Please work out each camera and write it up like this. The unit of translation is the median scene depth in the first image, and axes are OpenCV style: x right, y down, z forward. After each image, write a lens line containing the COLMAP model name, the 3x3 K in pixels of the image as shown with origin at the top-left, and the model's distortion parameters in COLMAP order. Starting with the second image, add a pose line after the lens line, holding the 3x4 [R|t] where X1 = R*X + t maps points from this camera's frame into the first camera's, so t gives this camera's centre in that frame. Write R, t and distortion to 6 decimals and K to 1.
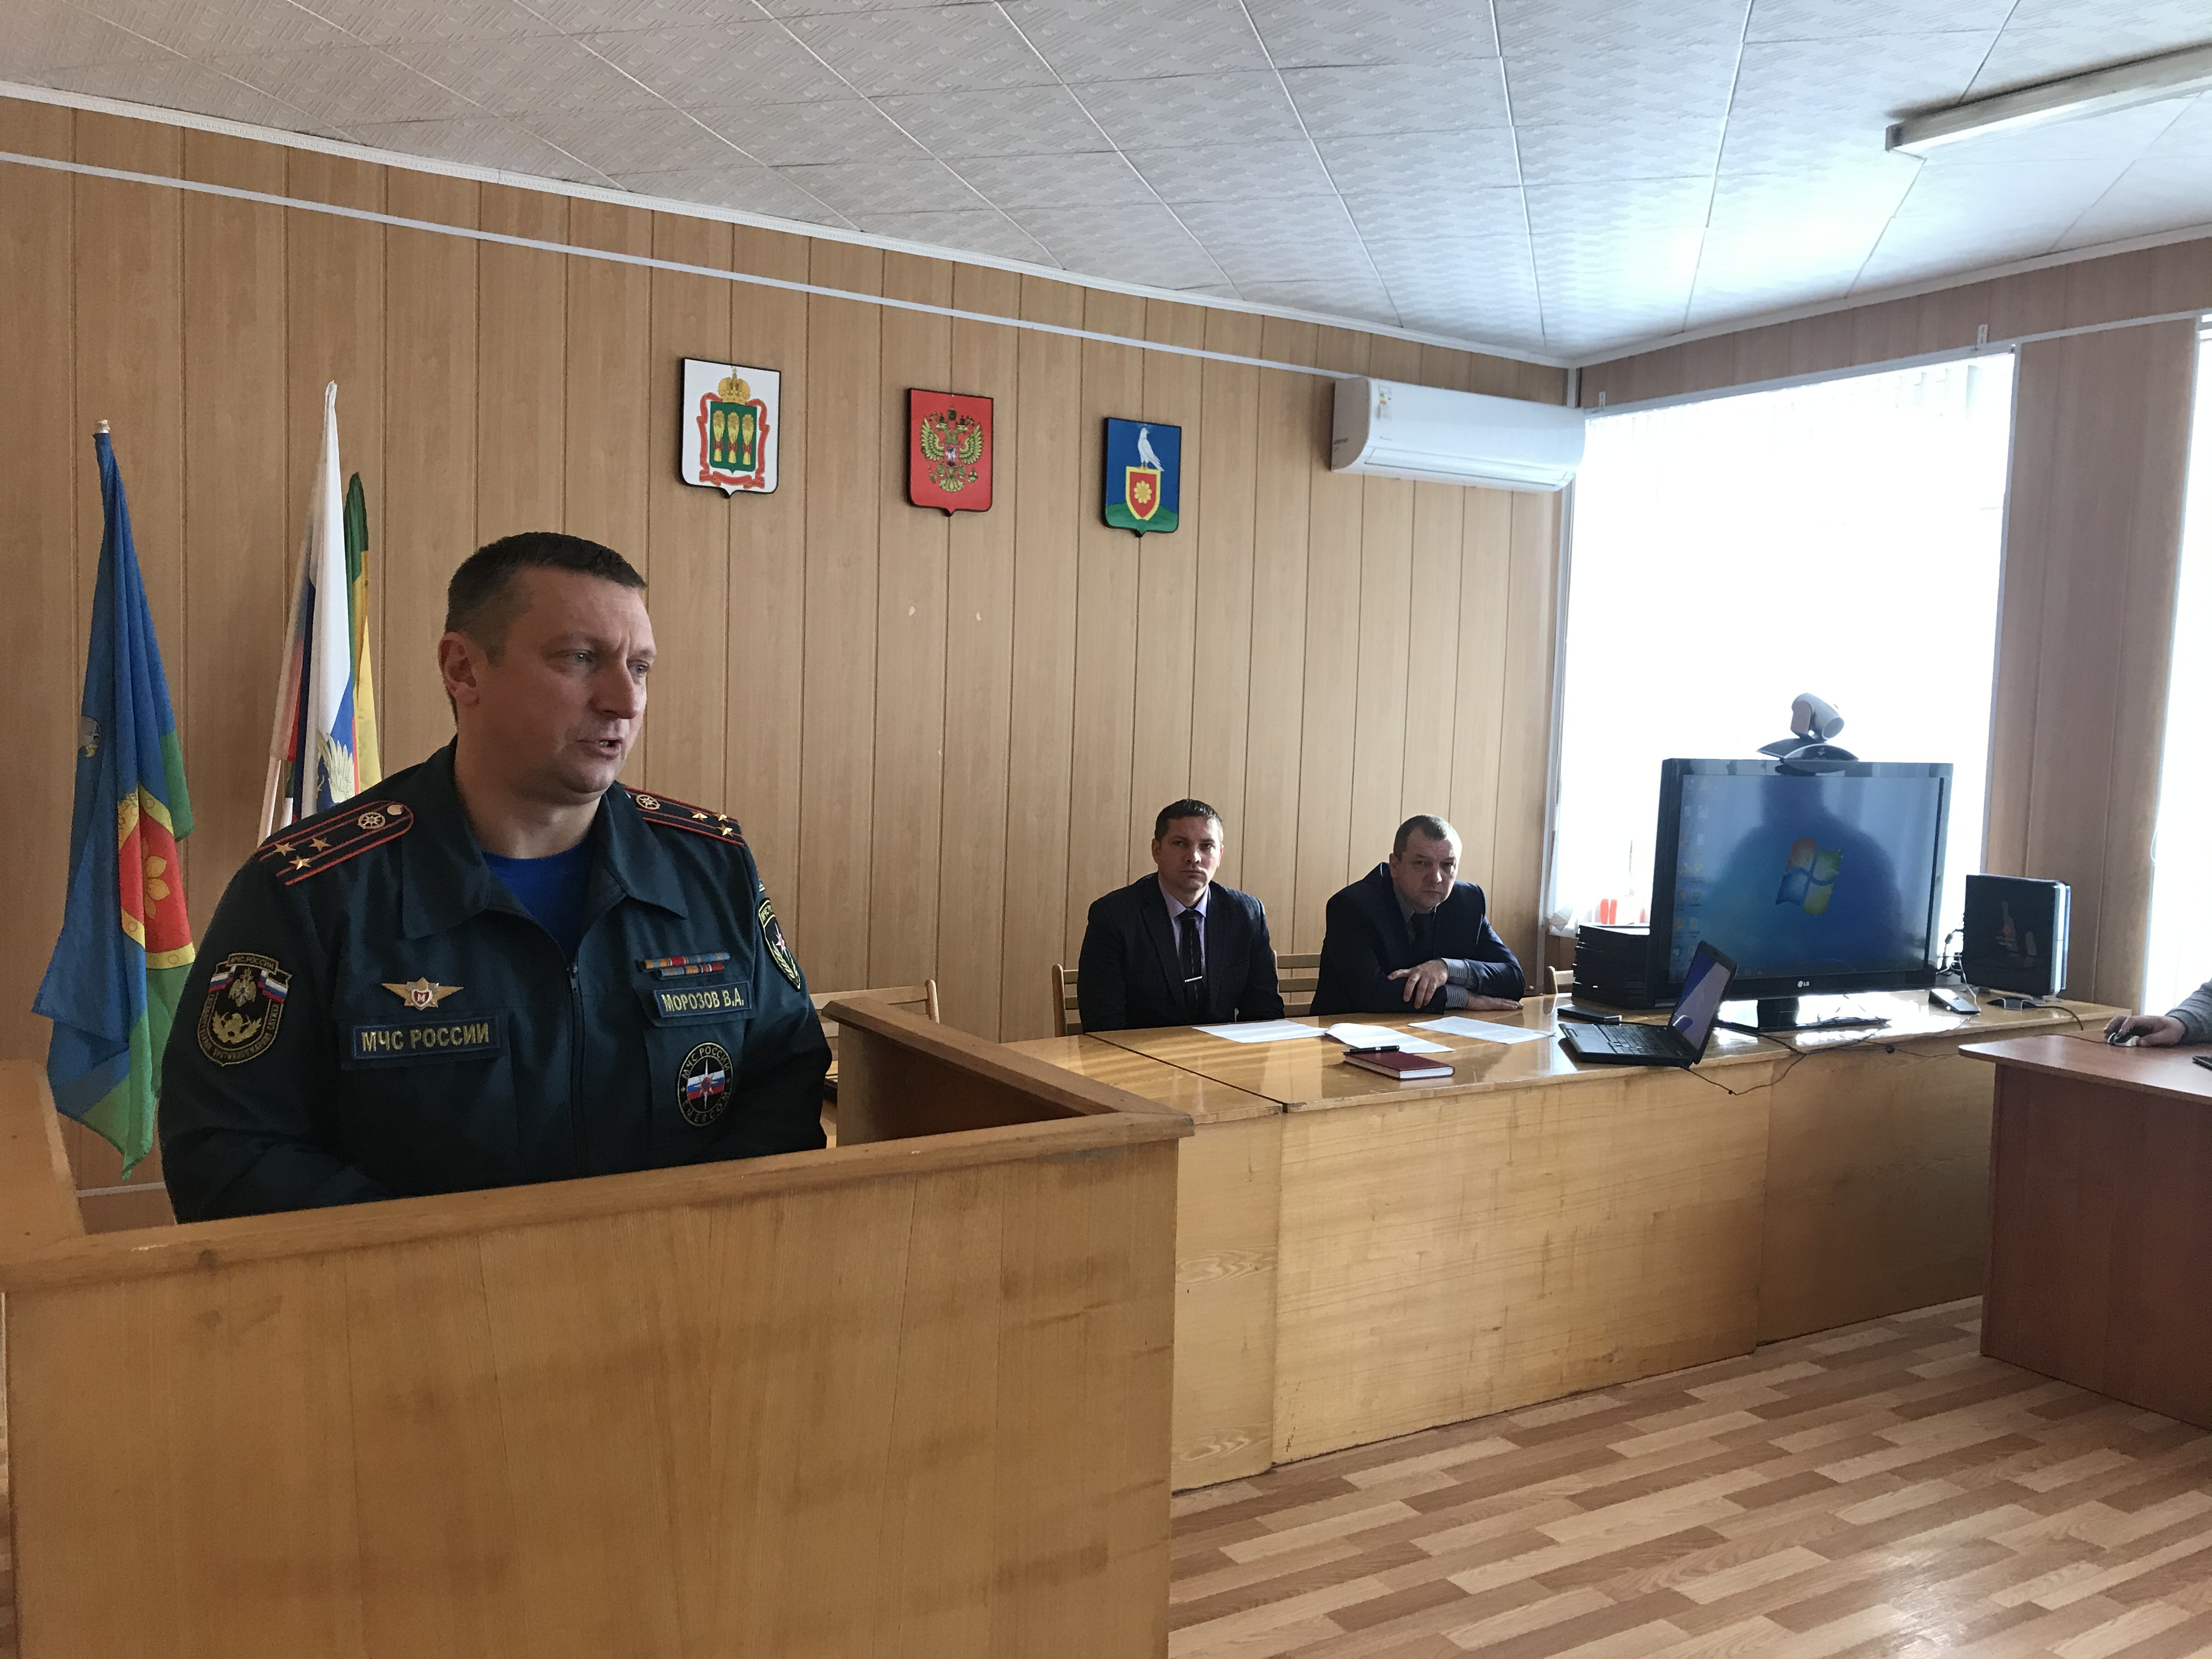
lens RADIAL K [[1825.3, 0, 1095.3], [0, 1825.3, 838.5], [0, 0, 1]] dist [0.016441, -0.062442]
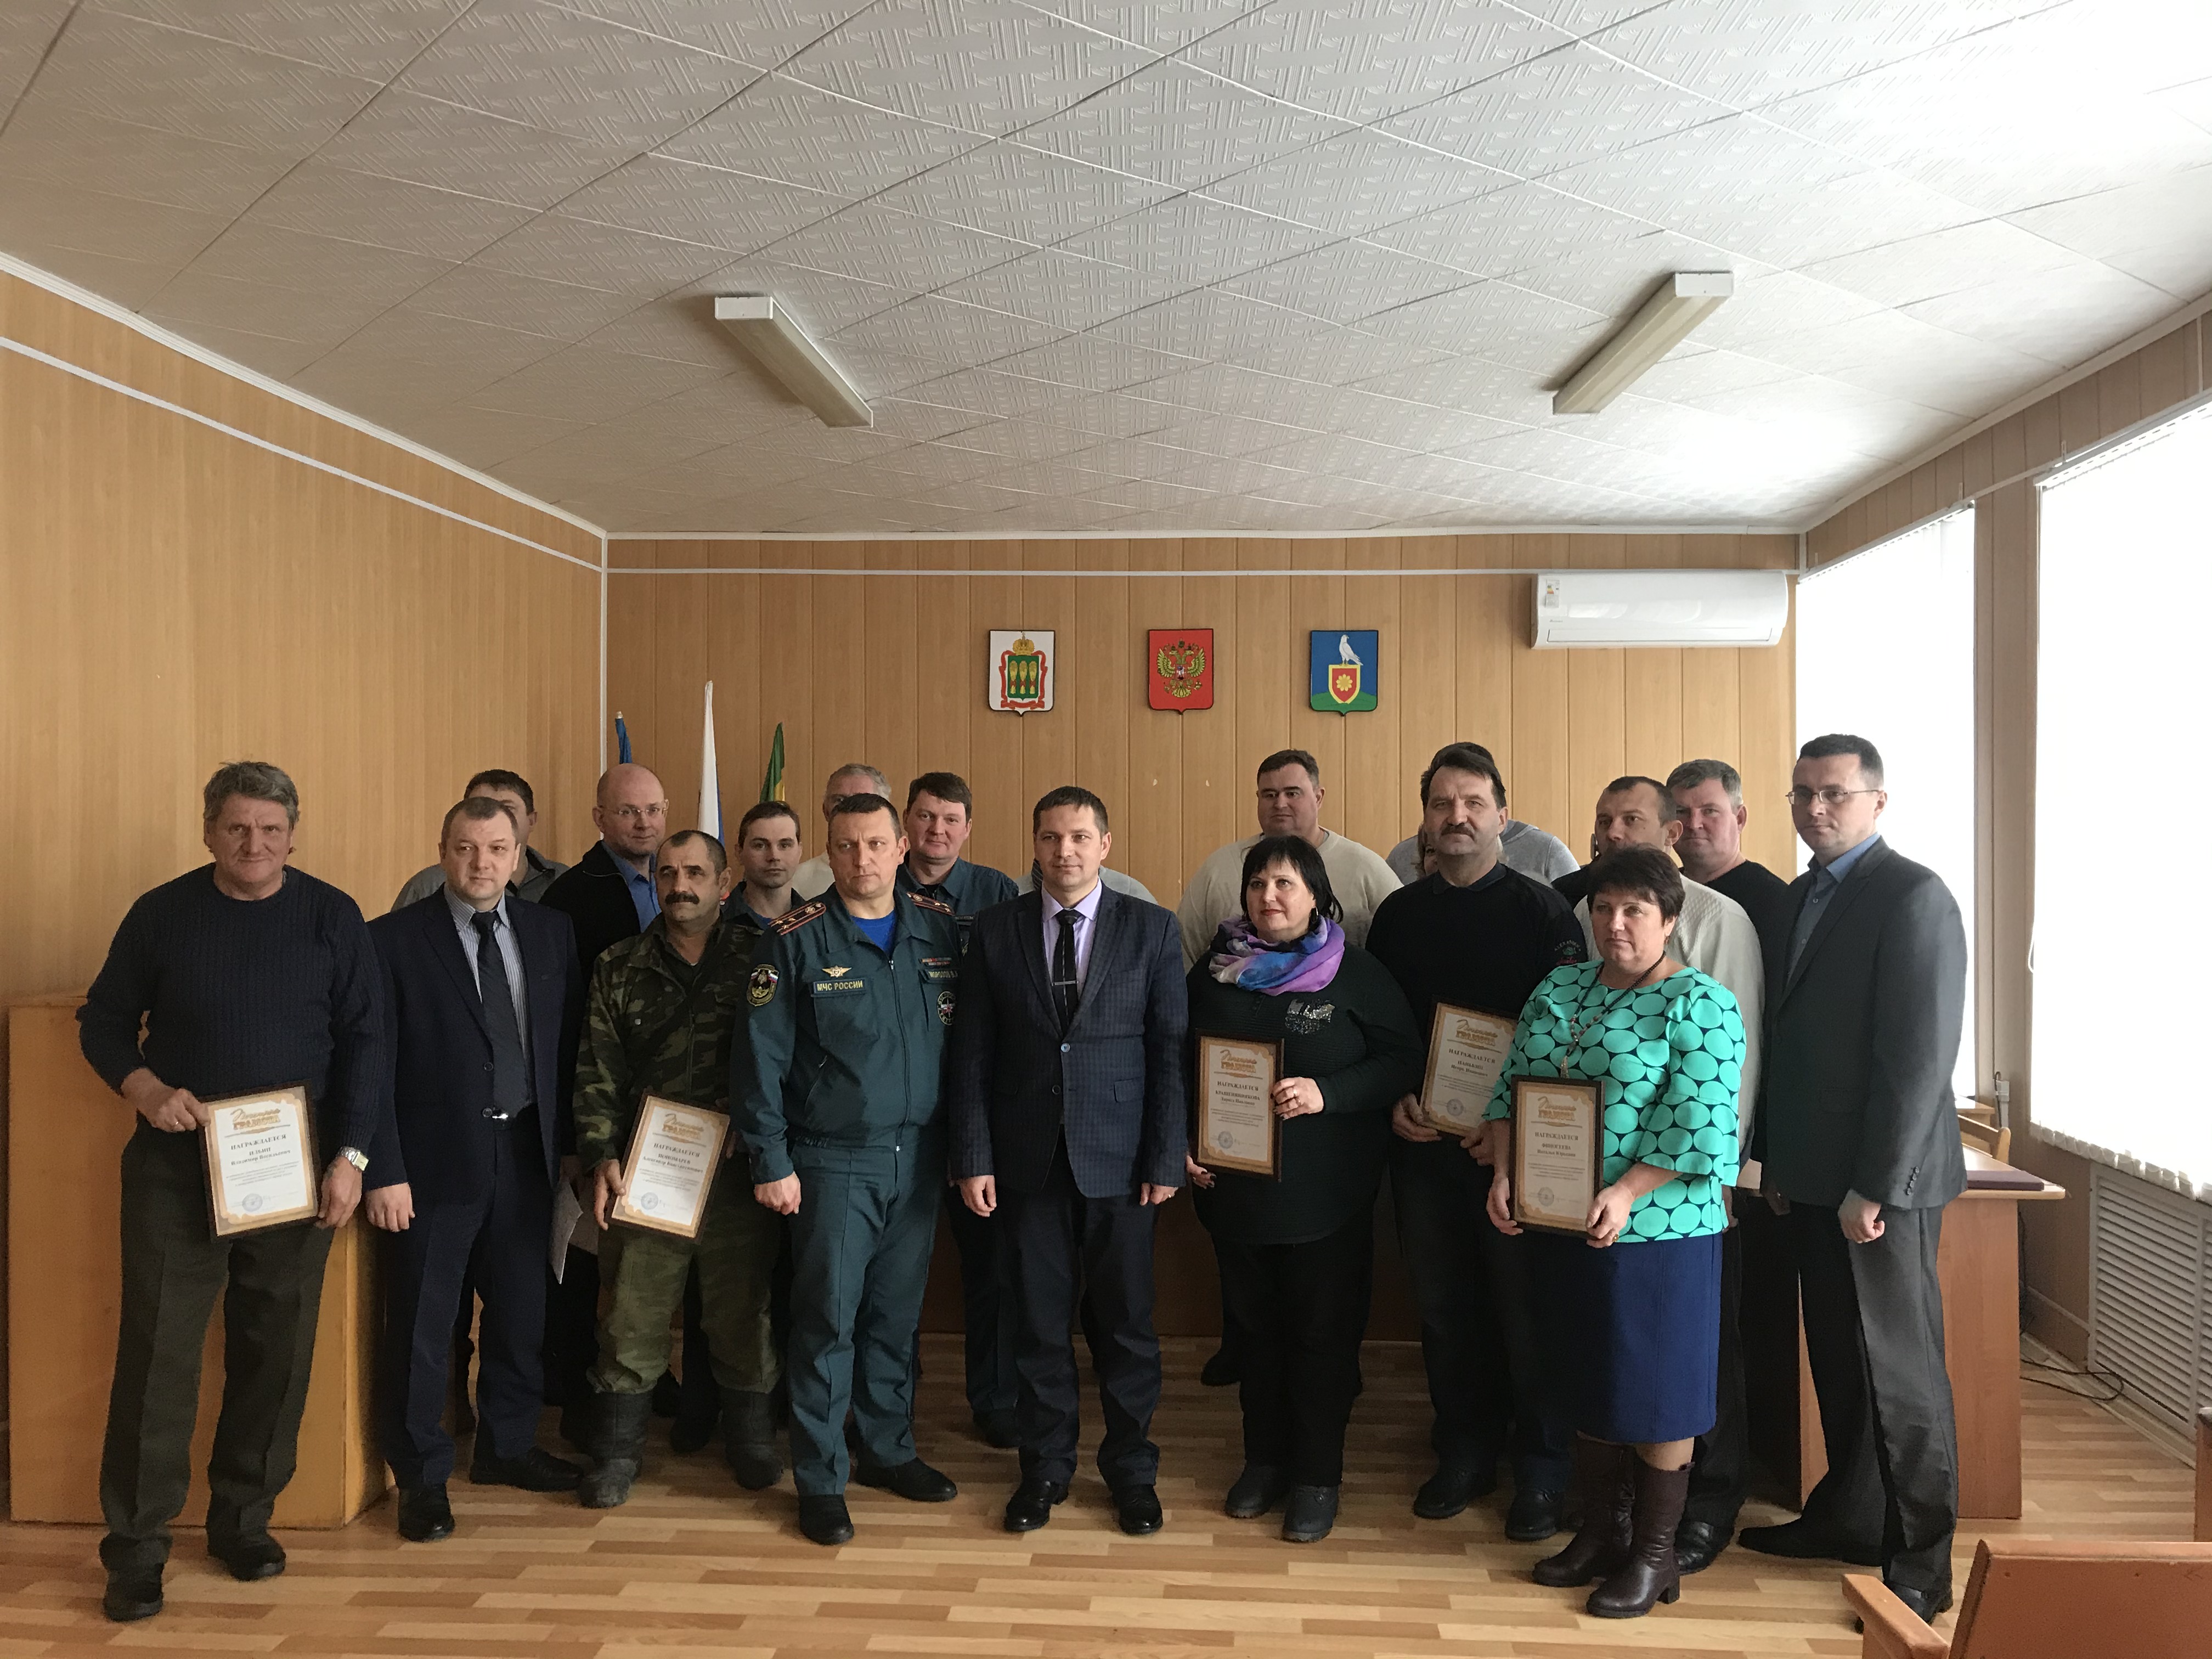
lens RADIAL K [[1825.3, 0, 1063.3], [0, 1825.3, 839.9], [0, 0, 1]] dist [0.016441, -0.062442]
pose [[0.814797, -0.026406, -0.579145, 0.711098], [-0.018084, 0.997318, -0.070915, 0.023901], [0.579465, 0.068254, 0.812134, -0.211138]]
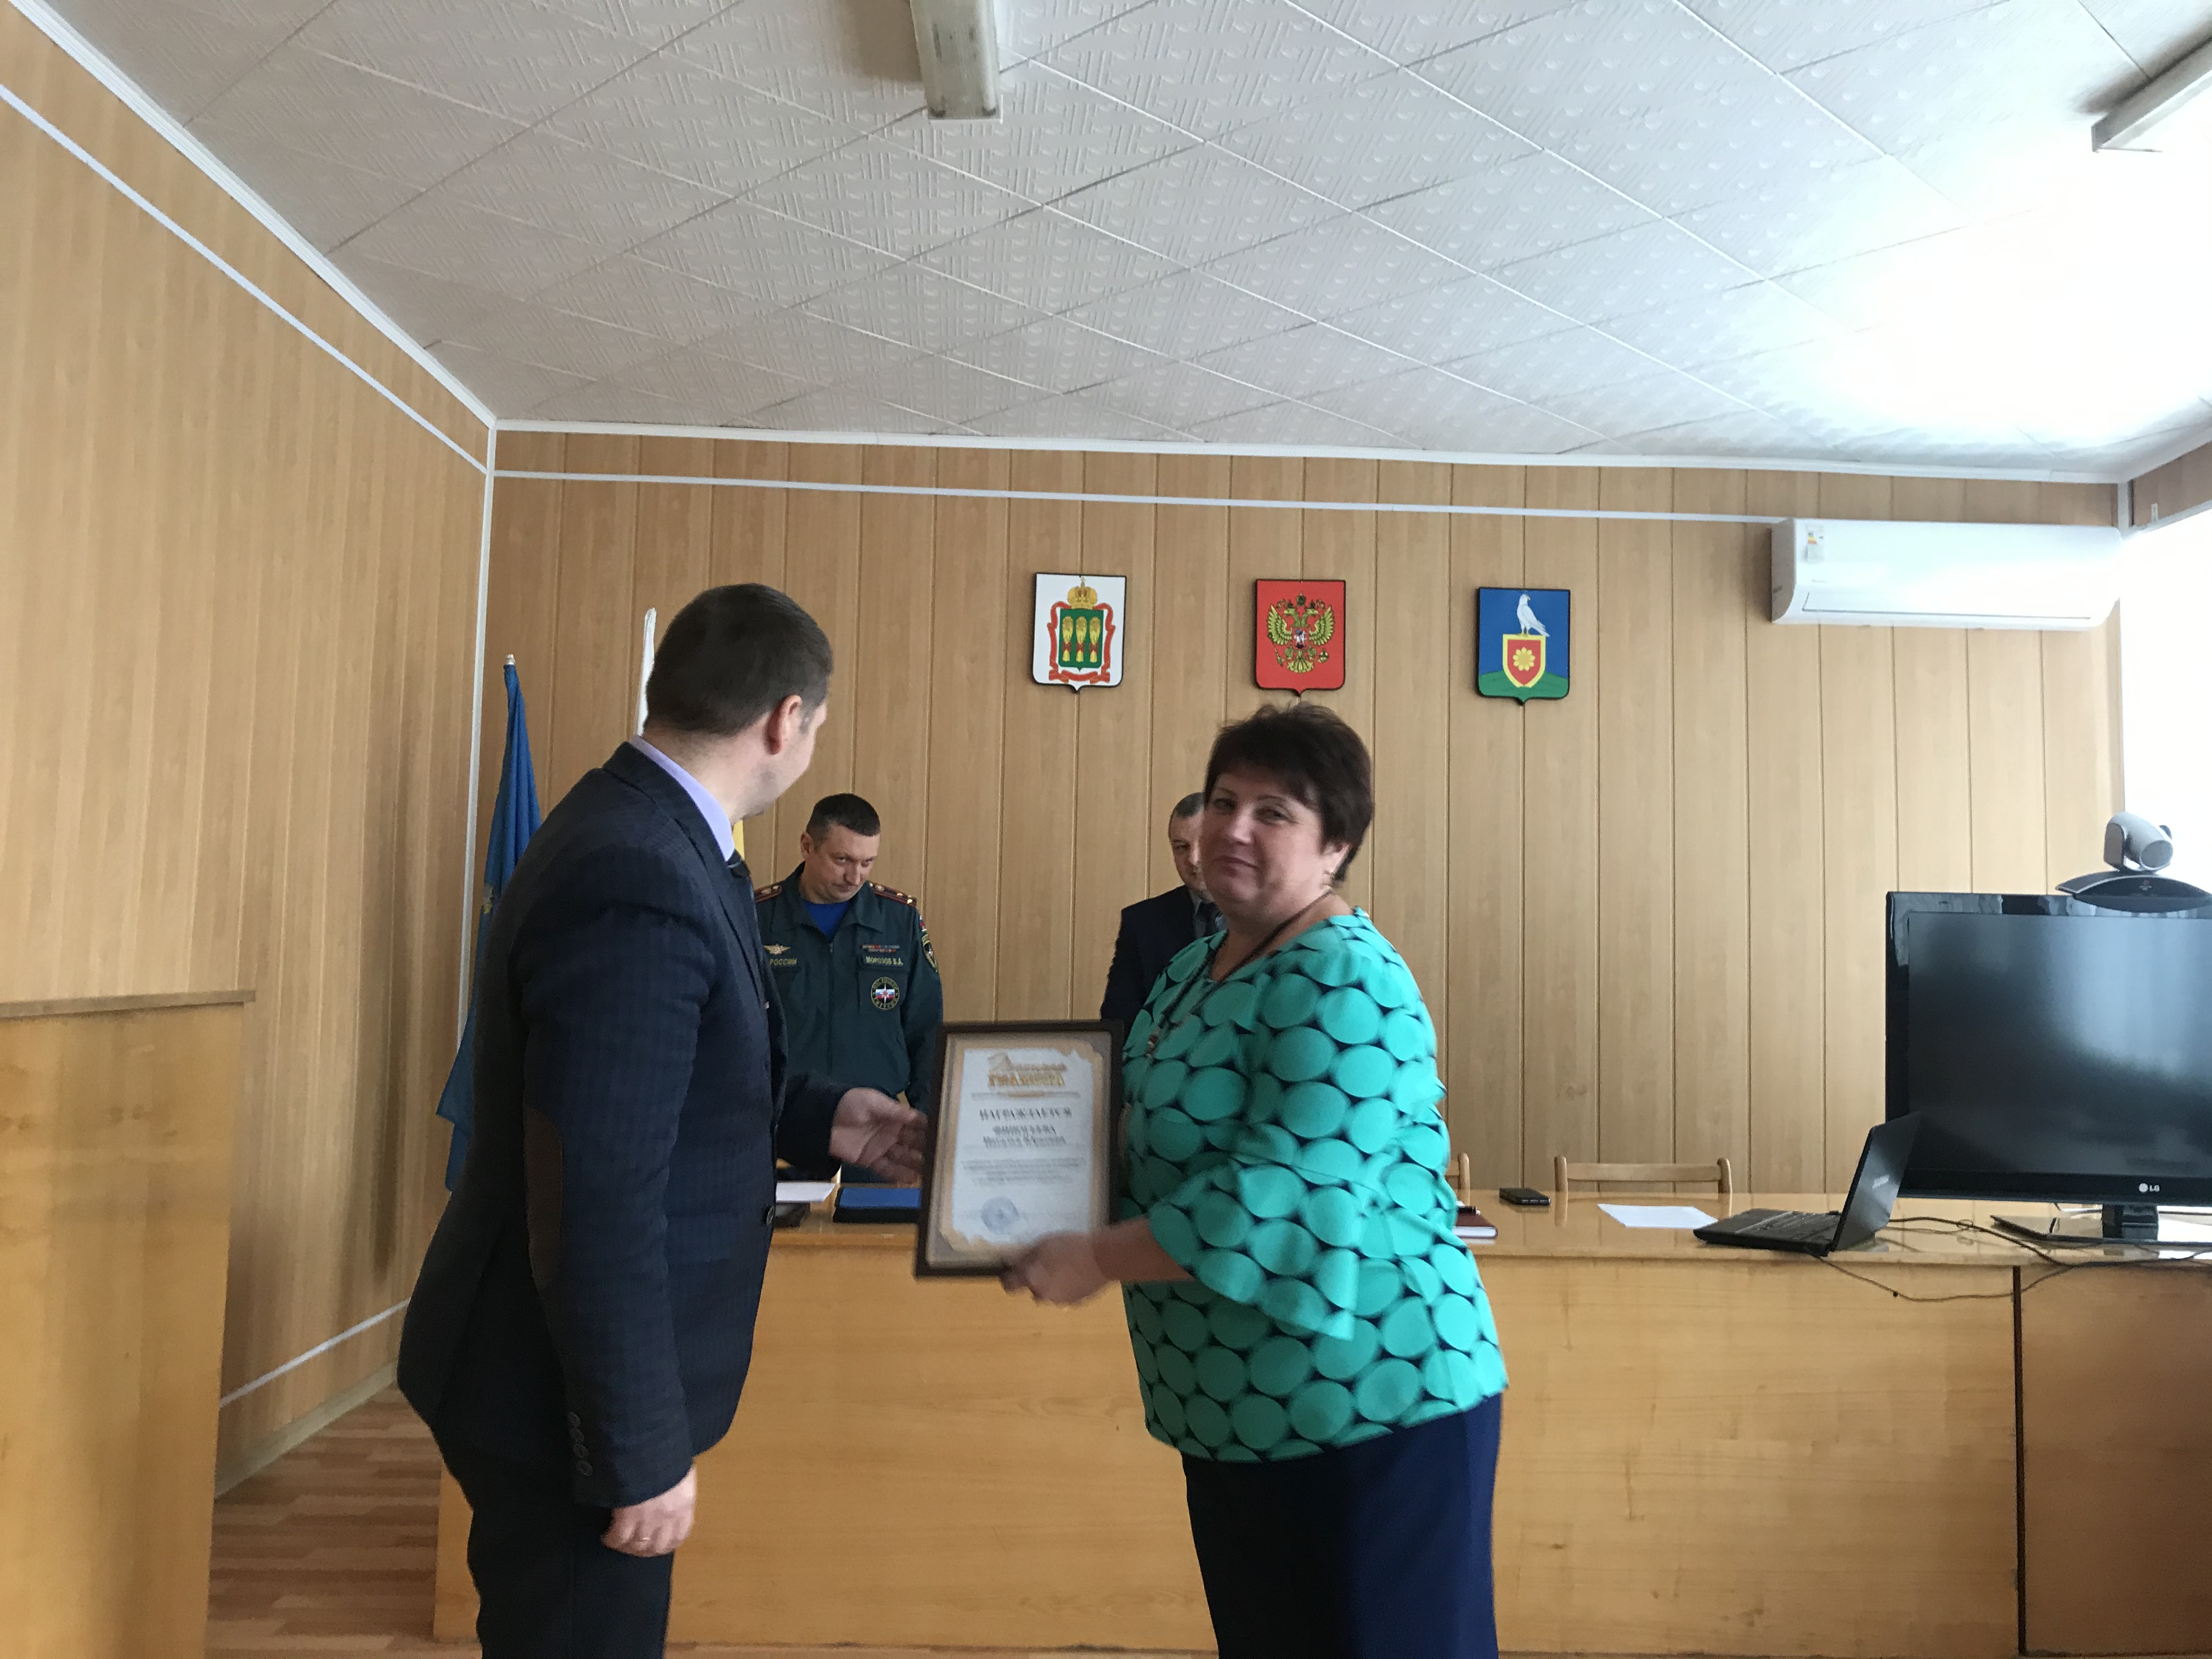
lens RADIAL K [[1825.3, 0, 1082.9], [0, 1825.3, 818.4], [0, 0, 1]] dist [0.016441, -0.062442]
pose [[0.861862, -0.045620, -0.505086, 0.352072], [-0.033611, 0.988618, -0.146647, 0.047903], [0.506027, 0.143366, 0.850519, 0.084277]]
